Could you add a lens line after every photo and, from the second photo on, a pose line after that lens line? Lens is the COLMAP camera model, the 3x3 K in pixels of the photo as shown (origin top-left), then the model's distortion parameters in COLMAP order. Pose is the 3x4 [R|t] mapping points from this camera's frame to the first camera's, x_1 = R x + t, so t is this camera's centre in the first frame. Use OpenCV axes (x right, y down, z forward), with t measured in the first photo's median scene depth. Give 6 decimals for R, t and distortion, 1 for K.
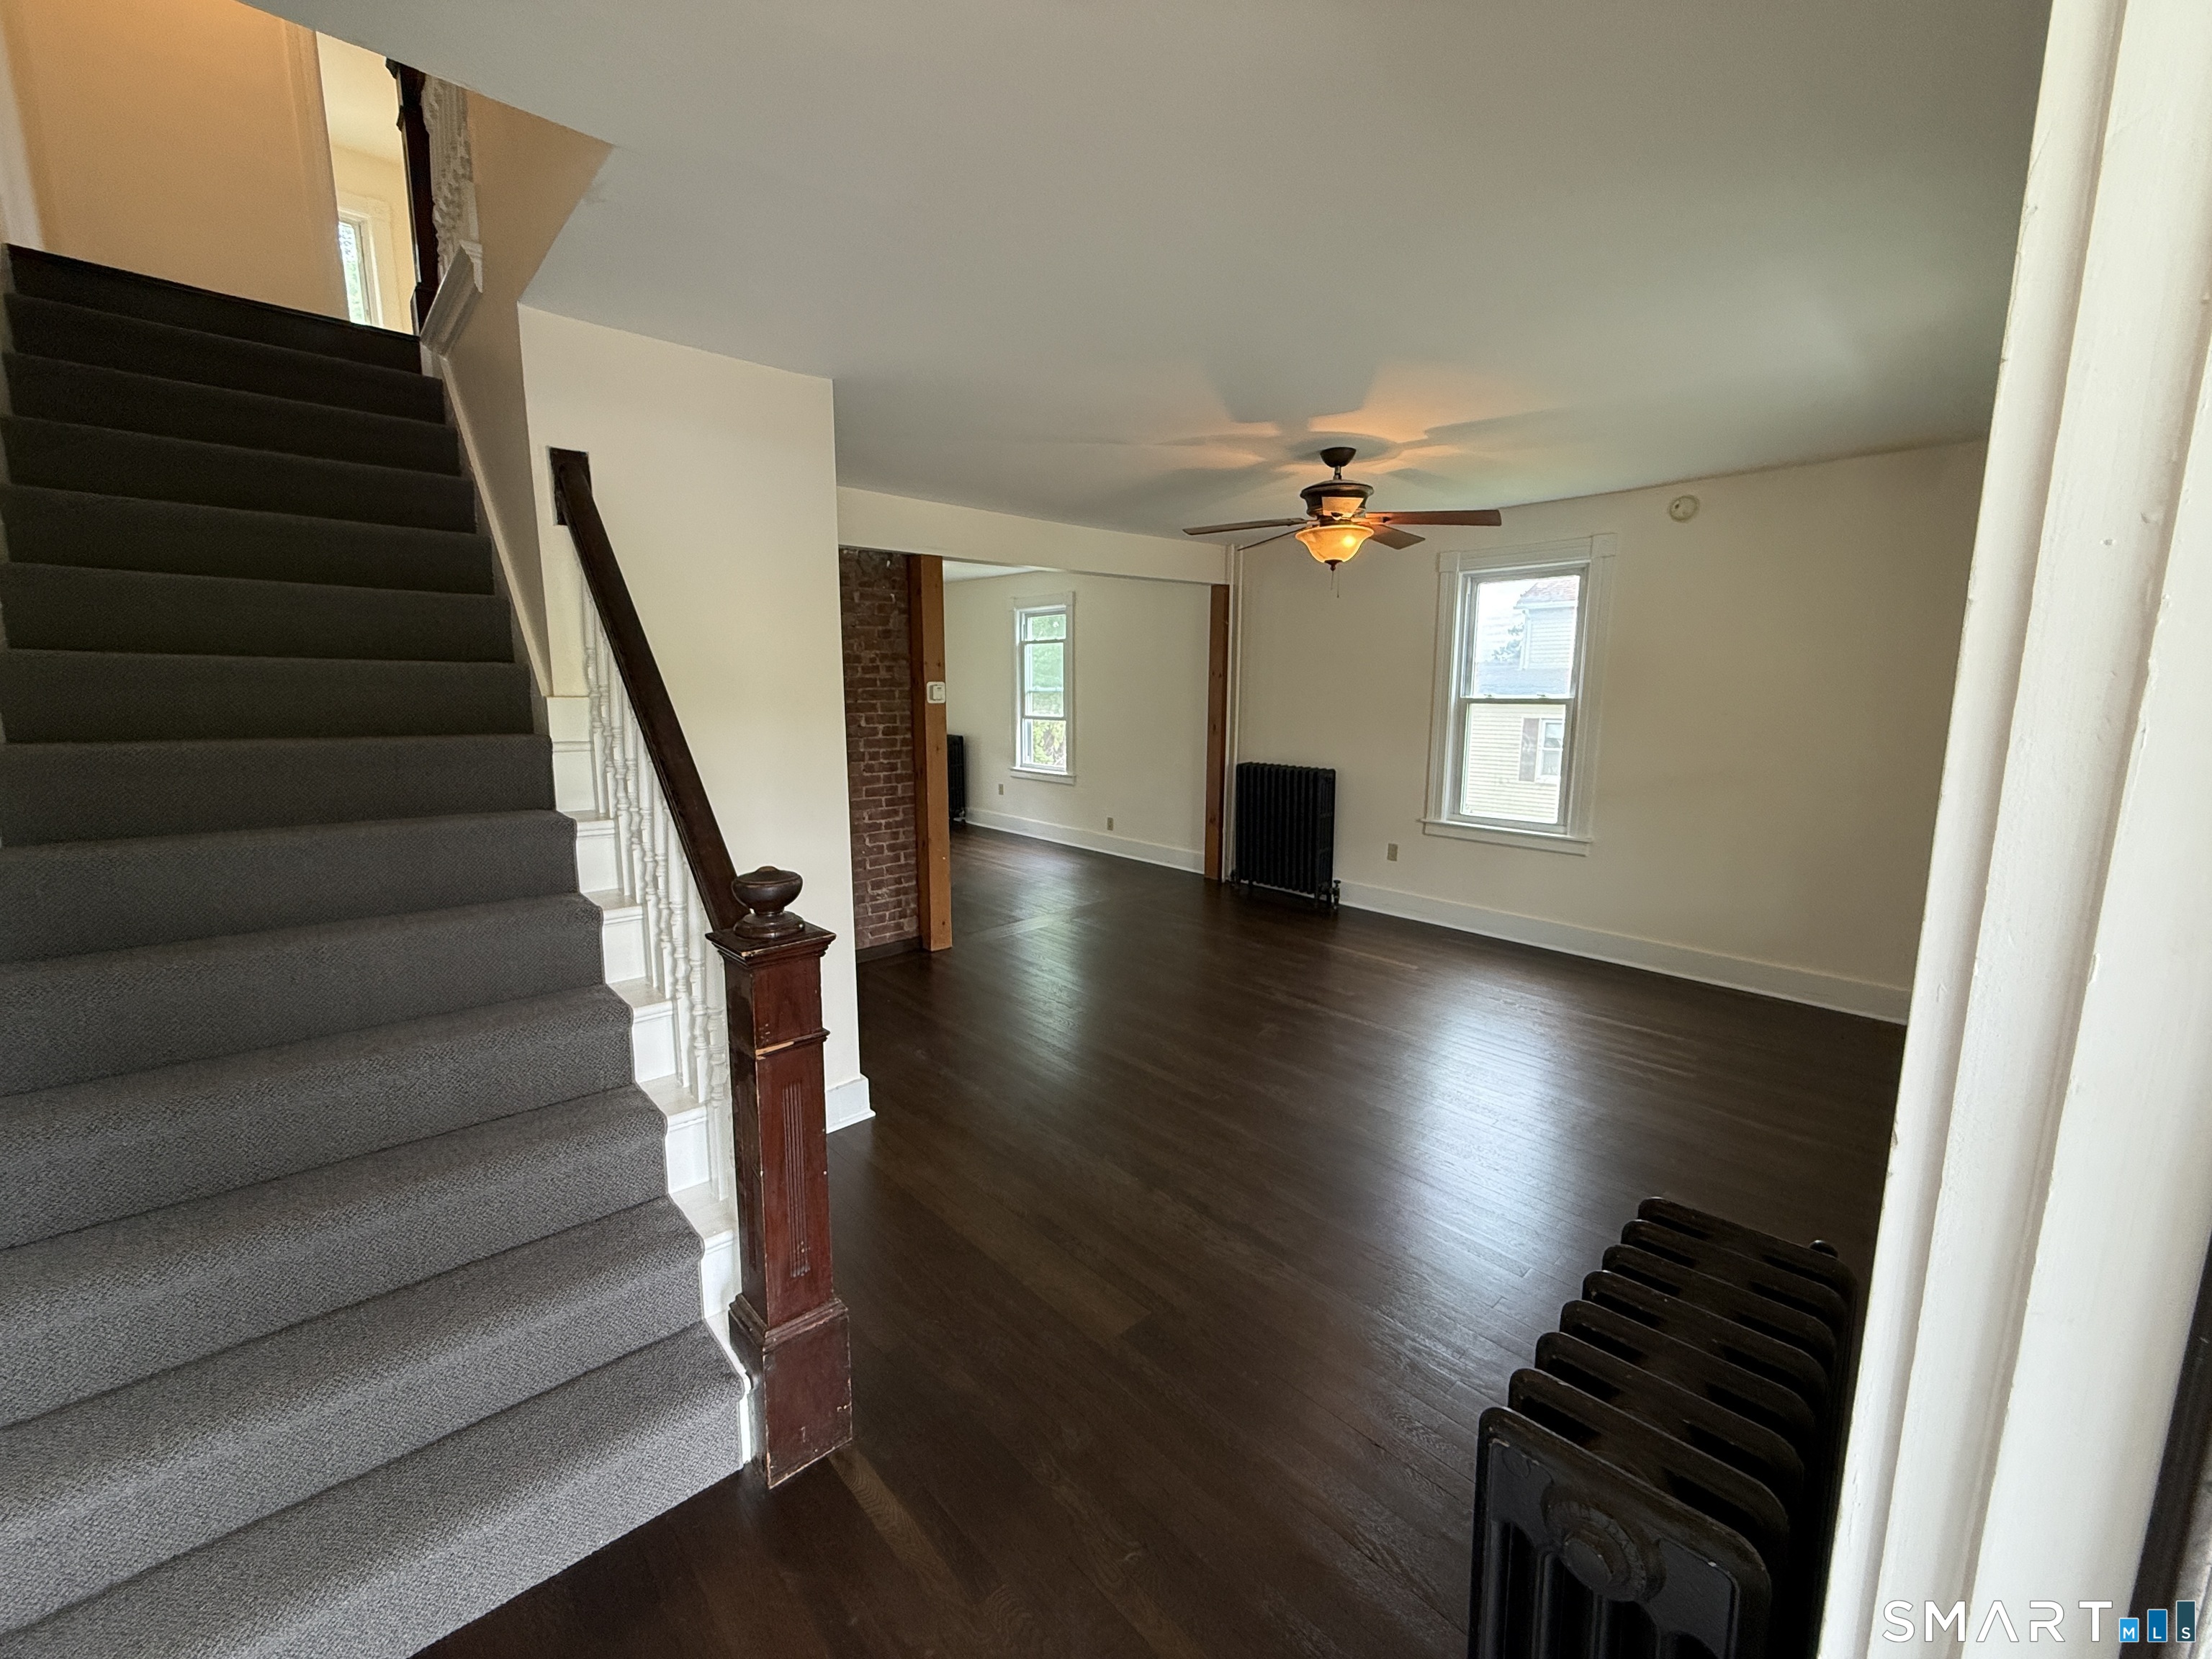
lens RADIAL K [[883.2, 0, 1101.7], [0, 883.2, 829.0], [0, 0, 1]] dist [-0.001554, 0.000083]
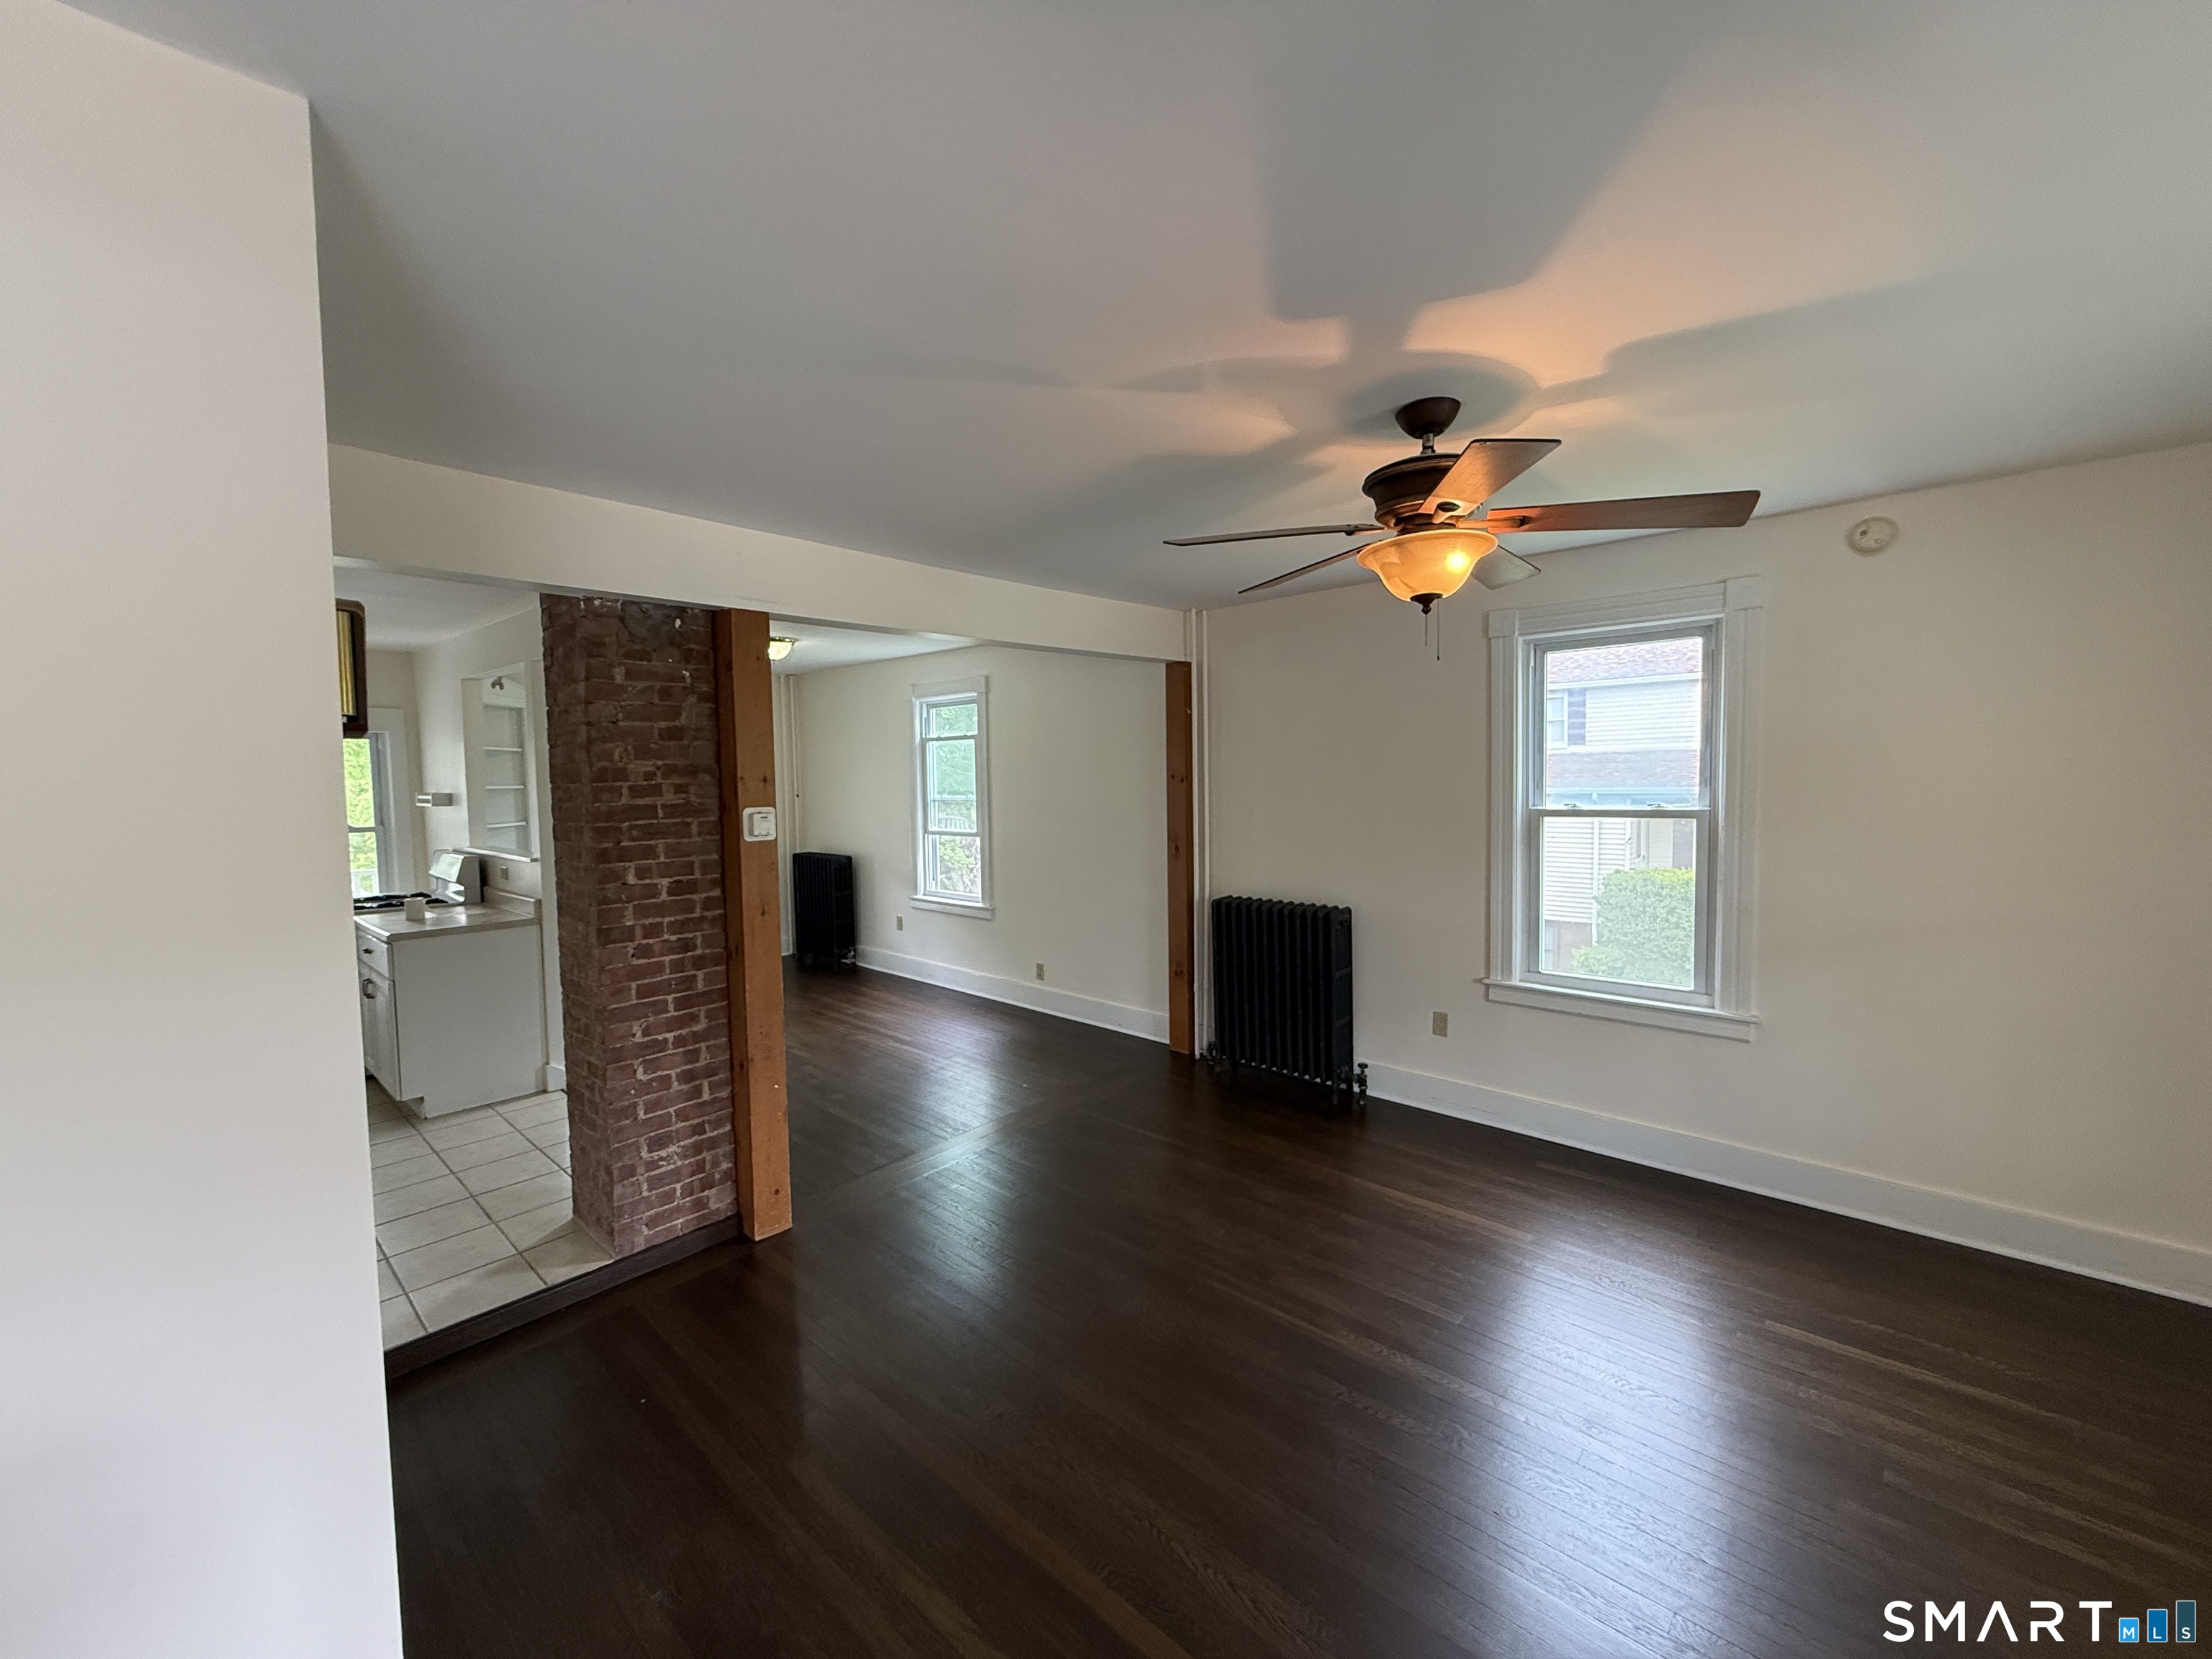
lens RADIAL K [[883.2, 0, 1101.7], [0, 883.2, 829.0], [0, 0, 1]] dist [-0.001554, 0.000083]
pose [[0.996152, -0.024171, 0.084238, 0.002117], [0.032627, 0.994402, -0.100504, -0.080874], [-0.081337, 0.102866, 0.991364, 0.361777]]
